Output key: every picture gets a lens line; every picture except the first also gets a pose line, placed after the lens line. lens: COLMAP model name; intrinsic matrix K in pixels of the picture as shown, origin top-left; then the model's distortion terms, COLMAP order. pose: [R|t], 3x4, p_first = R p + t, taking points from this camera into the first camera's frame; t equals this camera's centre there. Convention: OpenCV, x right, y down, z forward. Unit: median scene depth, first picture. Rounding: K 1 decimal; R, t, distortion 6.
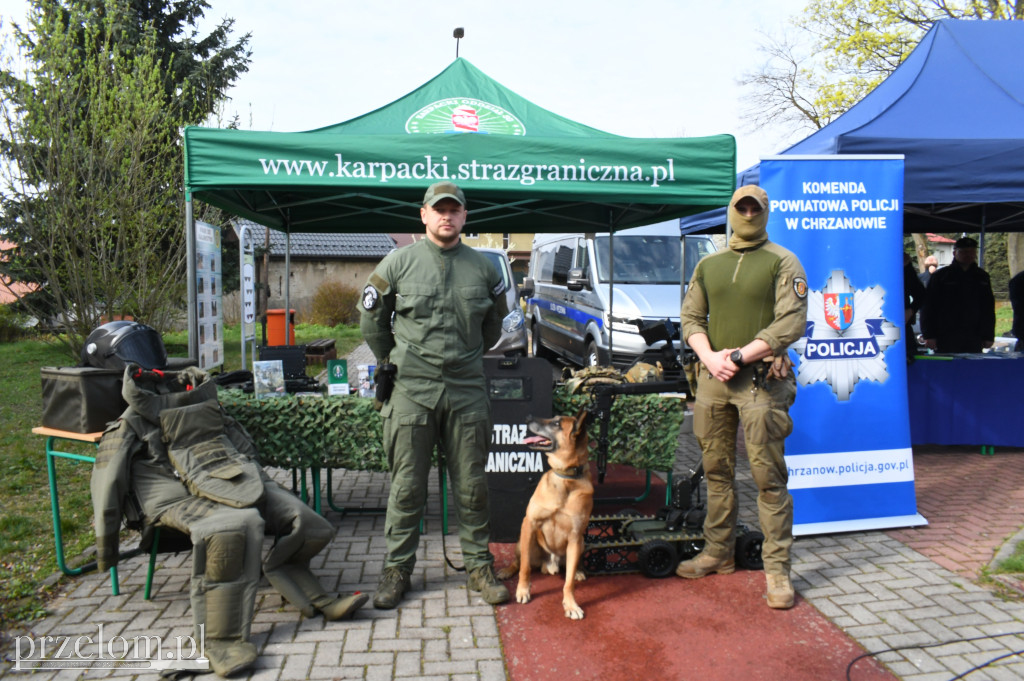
lens RADIAL K [[849.4, 0, 512.0], [0, 849.4, 340.5], [0, 0, 1]] dist [-0.009741, -0.002566]
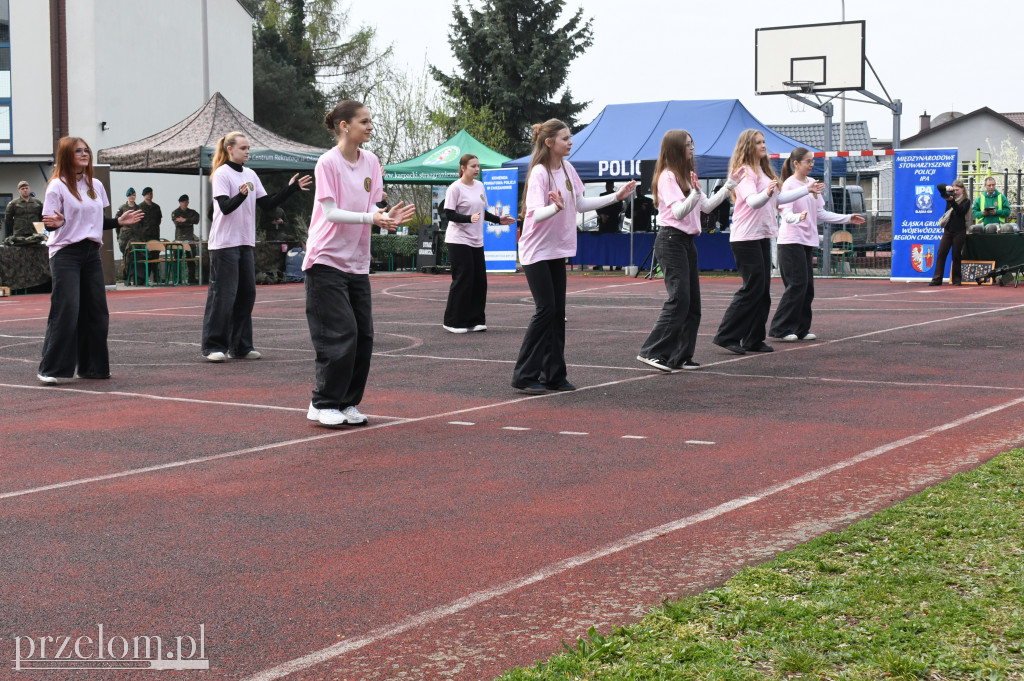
lens RADIAL K [[1327.4, 0, 512.0], [0, 1327.4, 340.5], [0, 0, 1]] dist [0.005058, -0.045289]
pose [[0.816348, 0.045665, -0.575753, 3.663171], [-0.026356, 0.998776, 0.041847, 0.269070], [0.576959, -0.018987, 0.816552, -3.546019]]
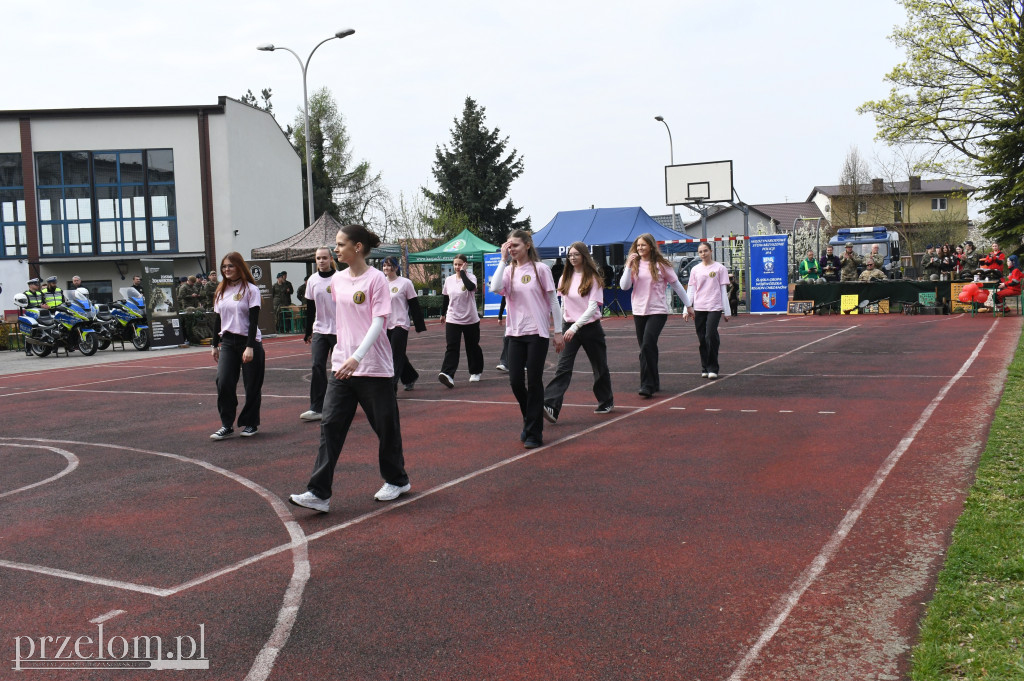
lens RADIAL K [[849.4, 0, 512.0], [0, 849.4, 340.5], [0, 0, 1]] dist [-0.009741, -0.002566]
pose [[0.862484, 0.002603, -0.506078, 3.399605], [0.010309, 0.999689, 0.022711, 0.248662], [0.505980, -0.024805, 0.862188, -3.943537]]
